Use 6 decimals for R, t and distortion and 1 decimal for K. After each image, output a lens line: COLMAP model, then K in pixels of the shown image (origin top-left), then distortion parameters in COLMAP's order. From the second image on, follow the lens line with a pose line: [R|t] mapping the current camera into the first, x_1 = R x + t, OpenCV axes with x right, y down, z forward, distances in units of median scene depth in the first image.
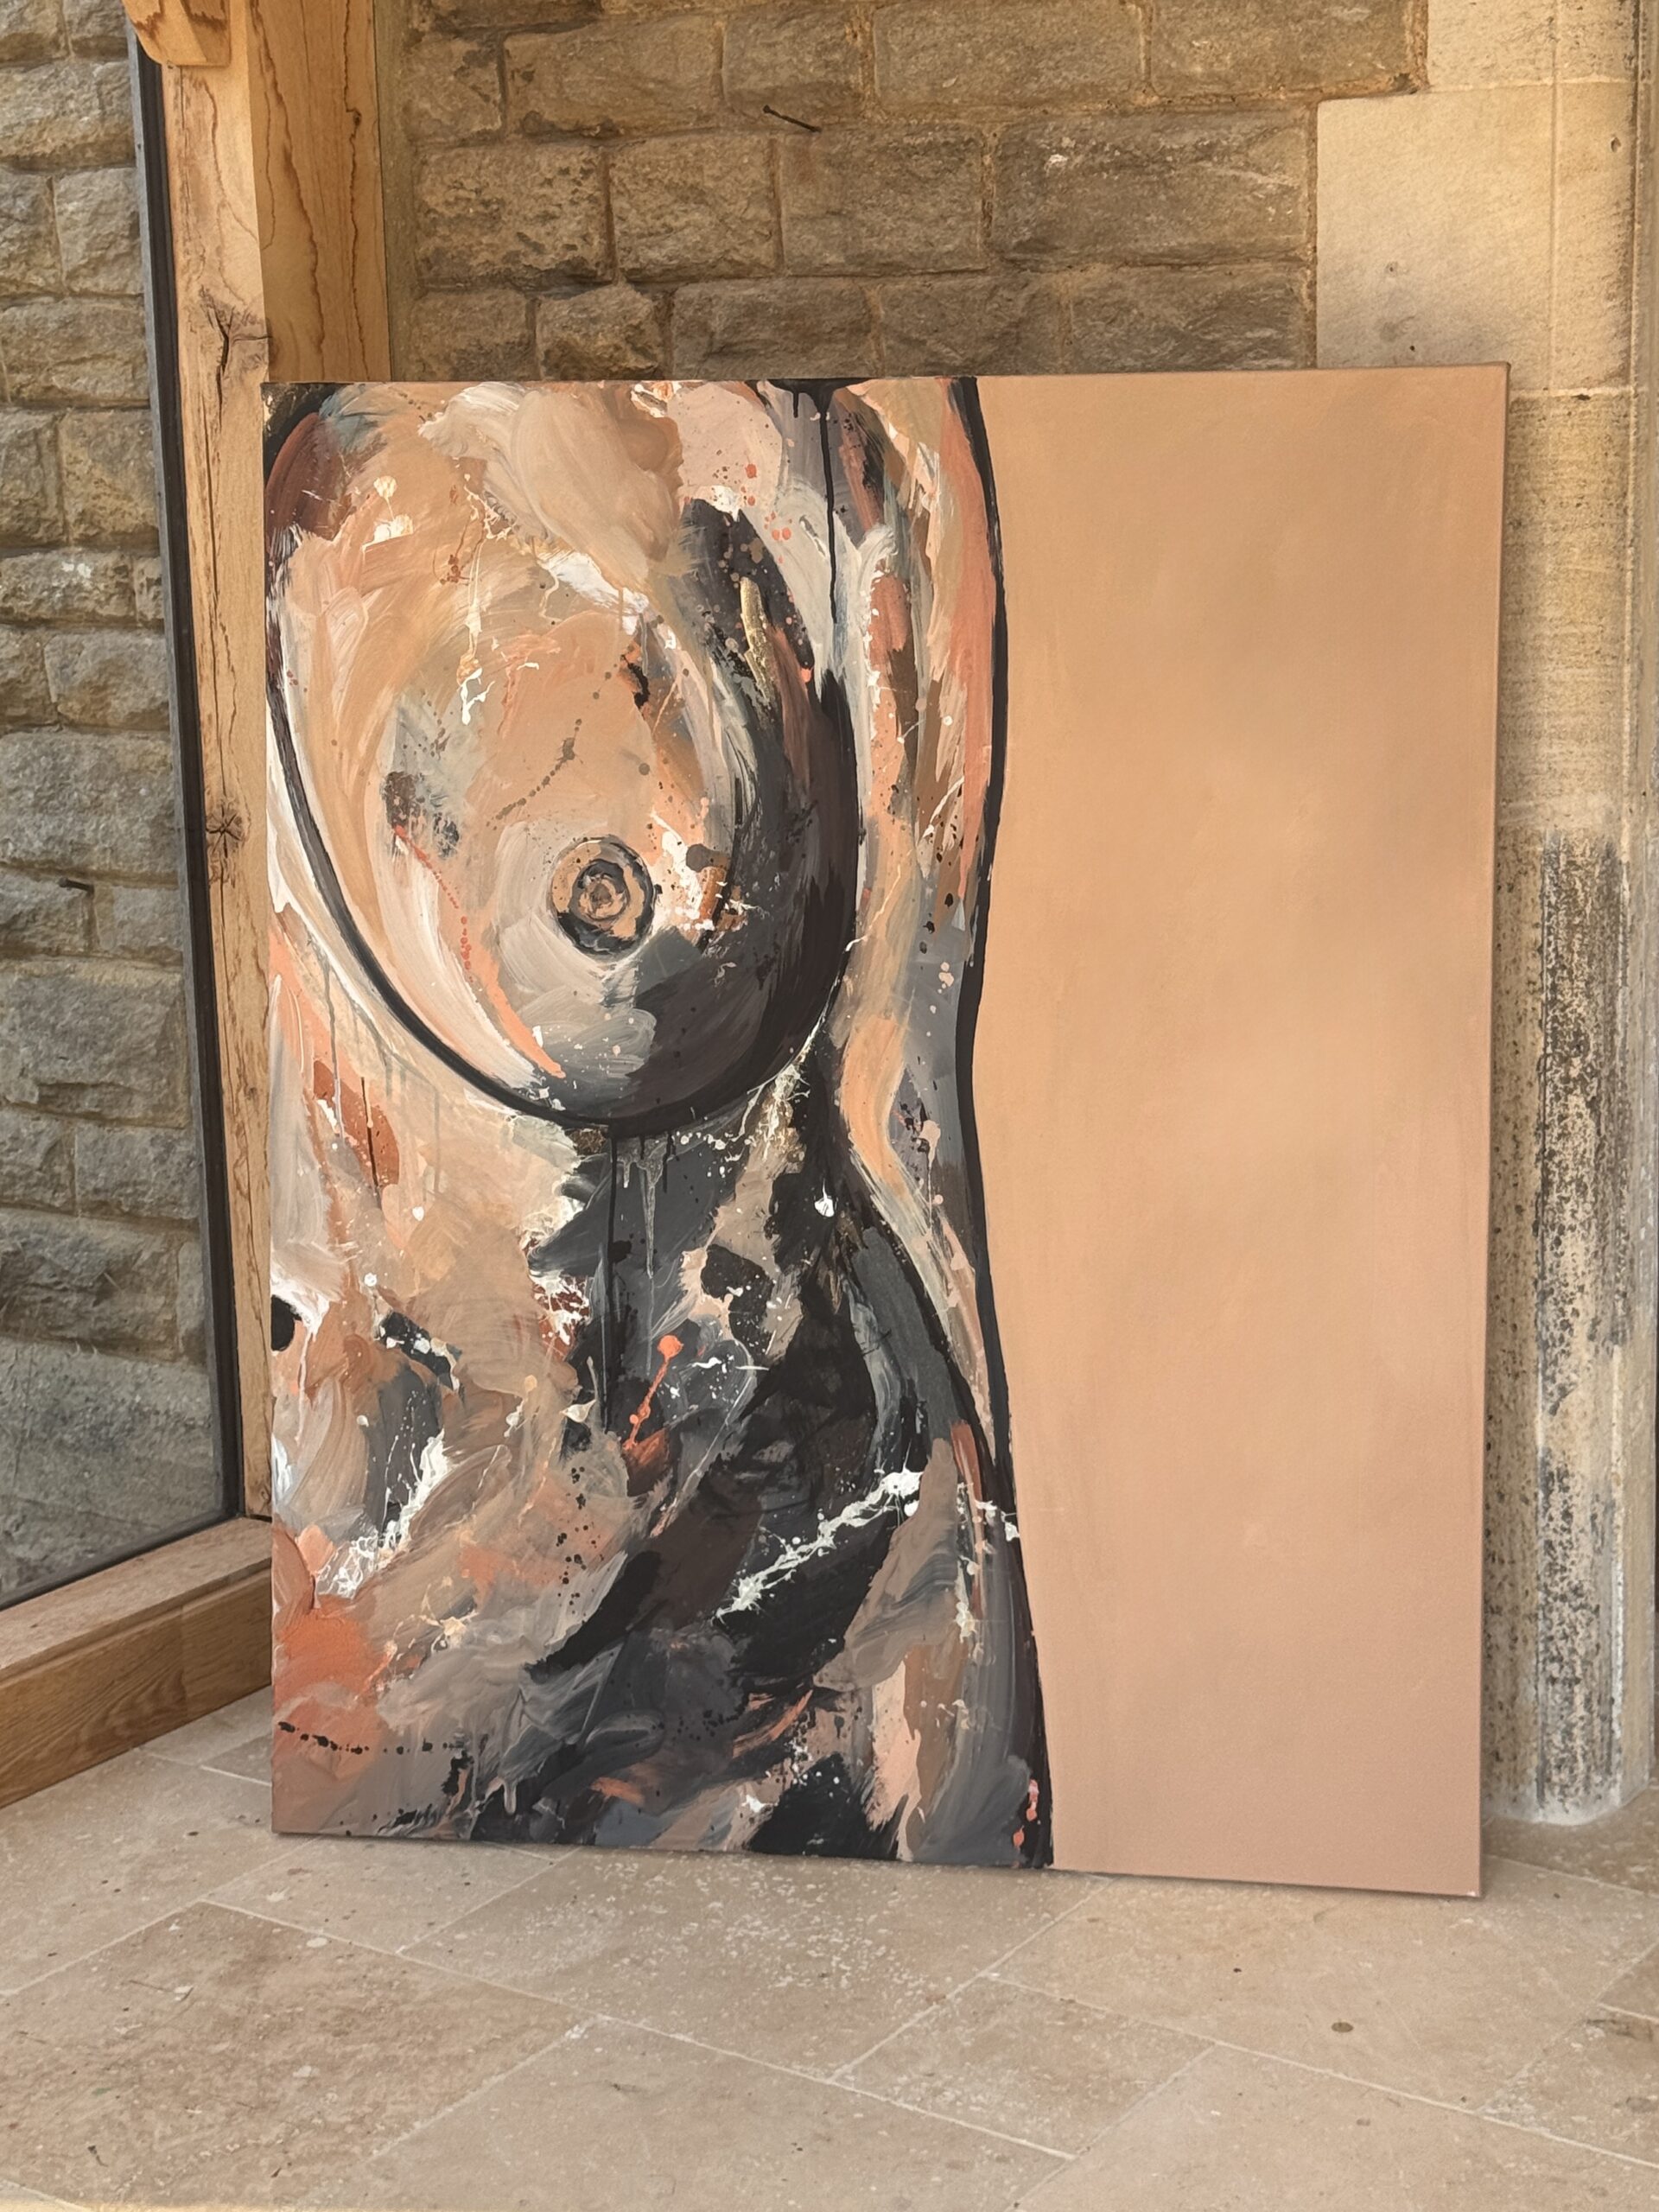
lens RADIAL K [[3710.7, 0, 860.4], [0, 3710.7, 985.6], [0, 0, 1]] dist [0.121717, 0.000000]
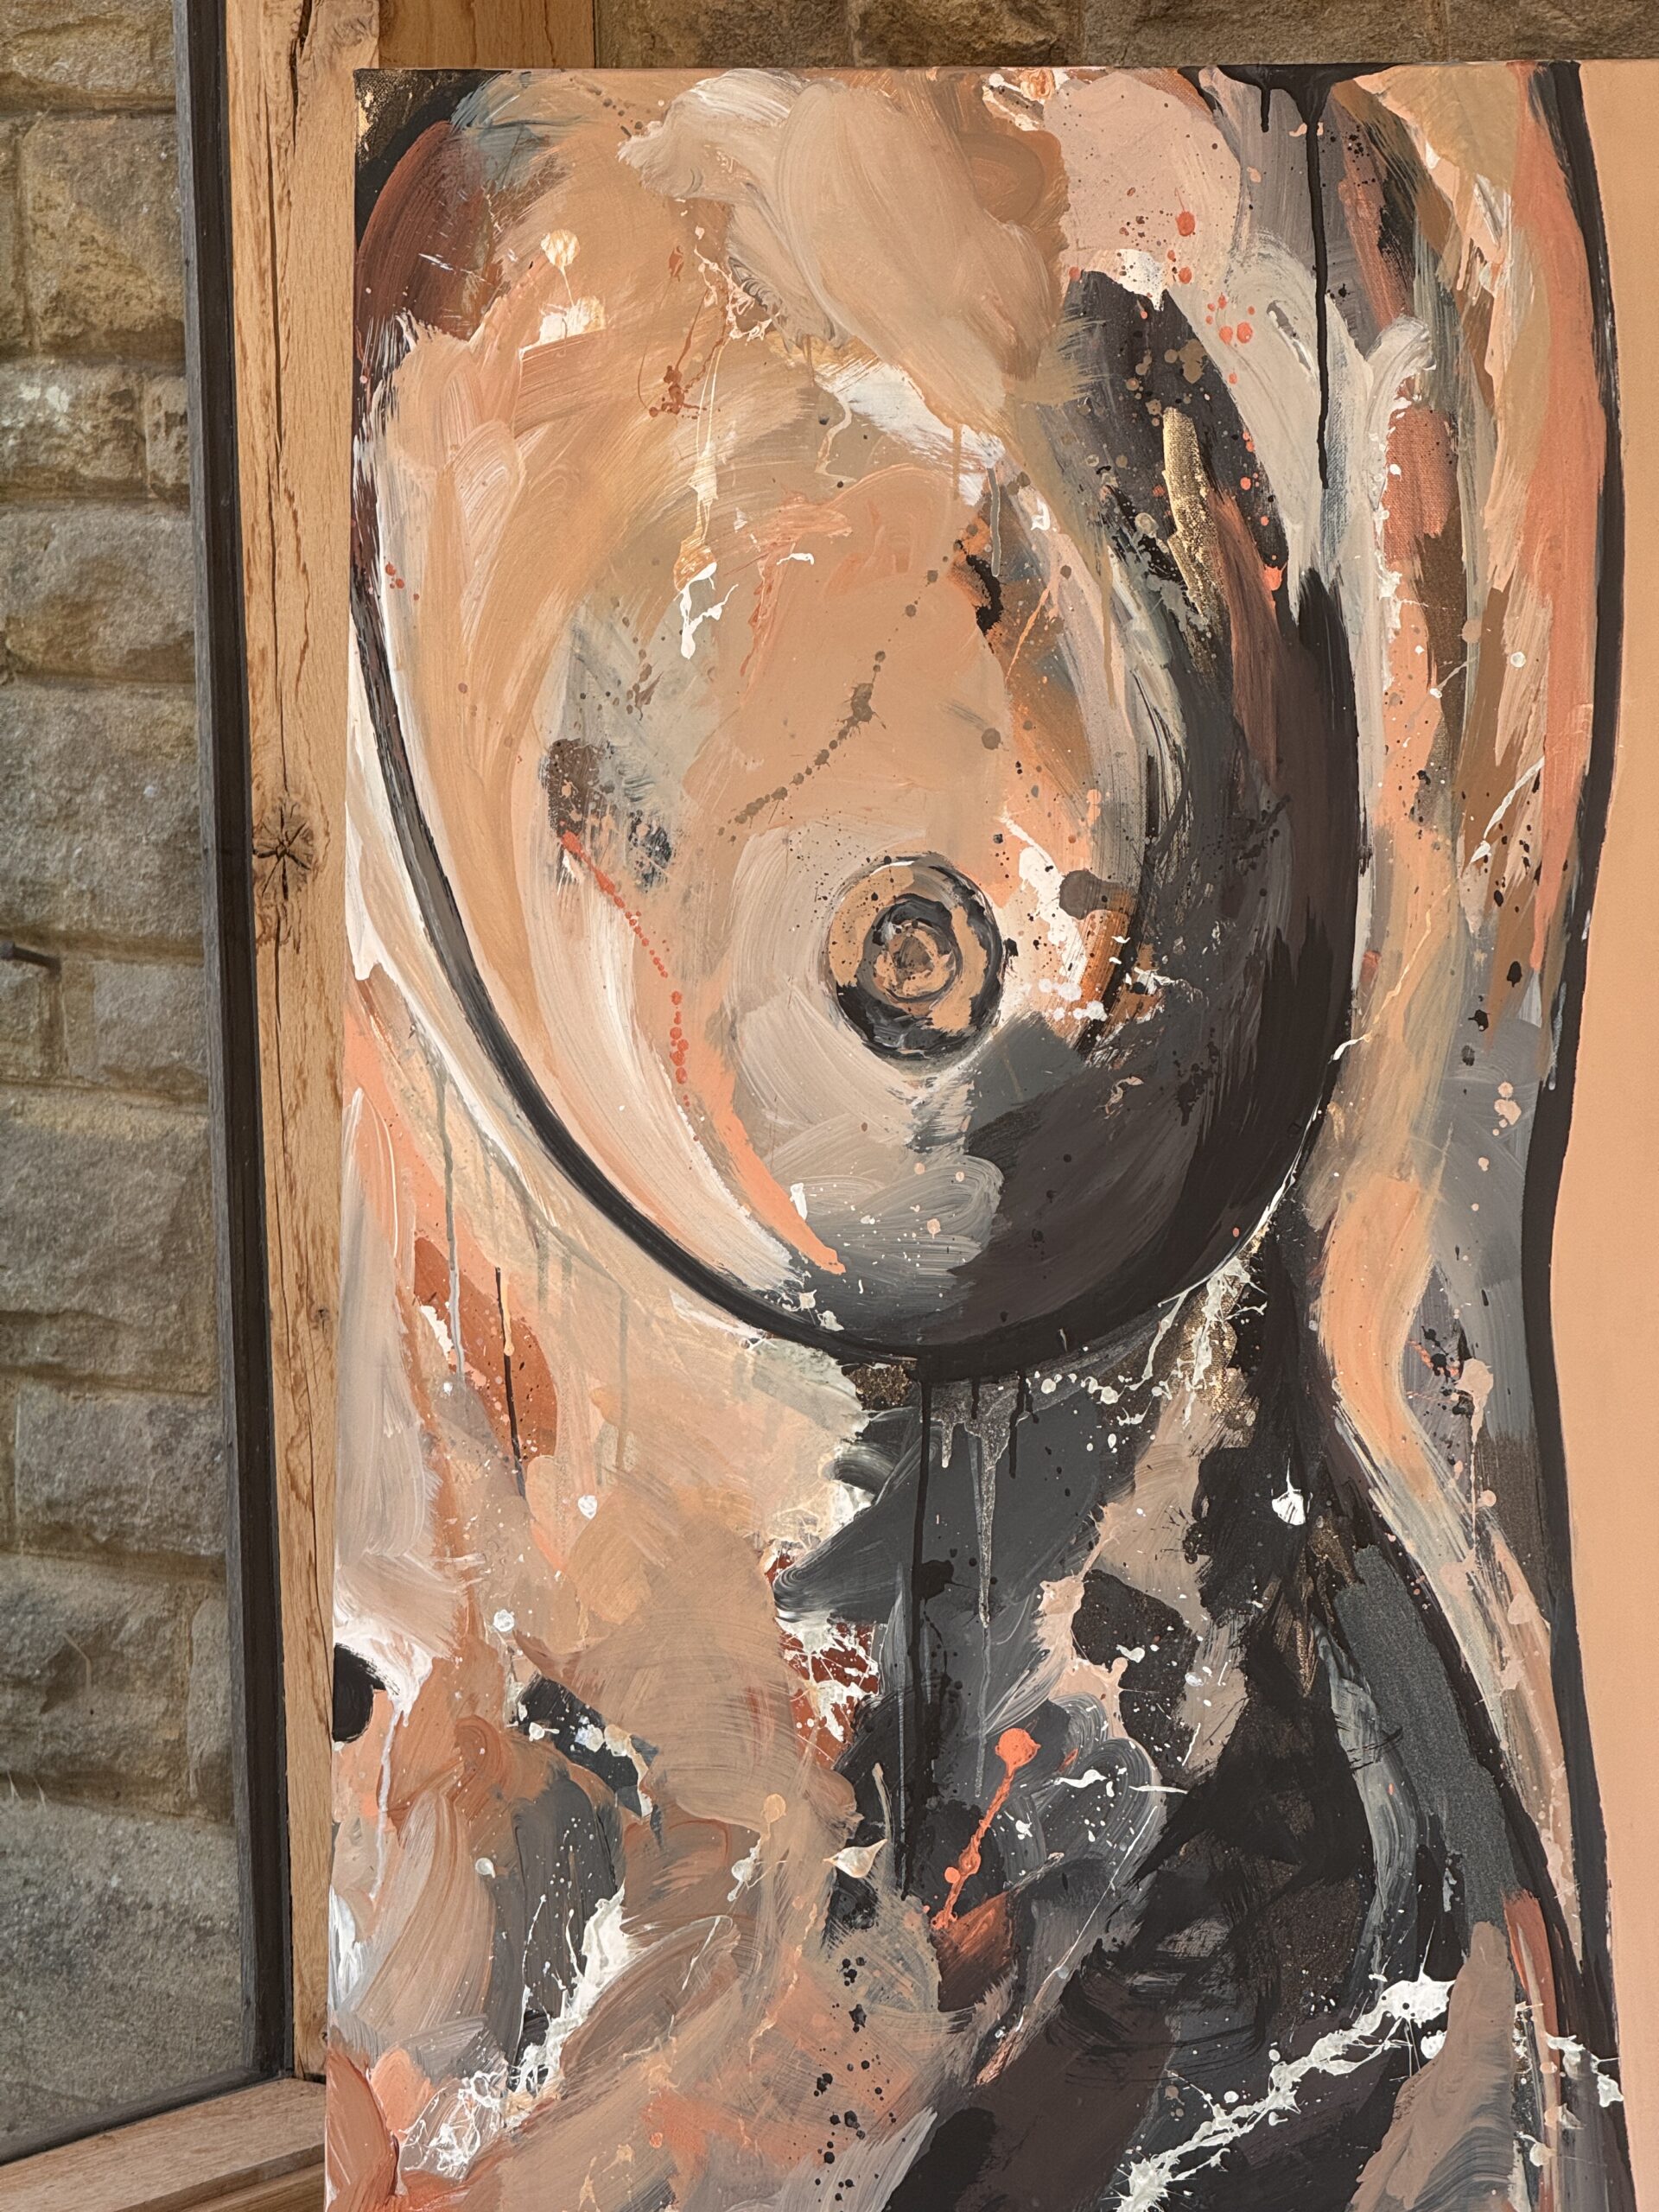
lens RADIAL K [[7782.3, 0, 848.9], [0, 7782.3, 1055.3], [0, 0, 1]] dist [0.201993, 0.000000]
pose [[0.994088, 0.018422, -0.107000, 0.044749], [-0.022003, 0.999233, -0.032383, 0.027103], [0.106322, 0.034546, 0.993731, -0.178848]]
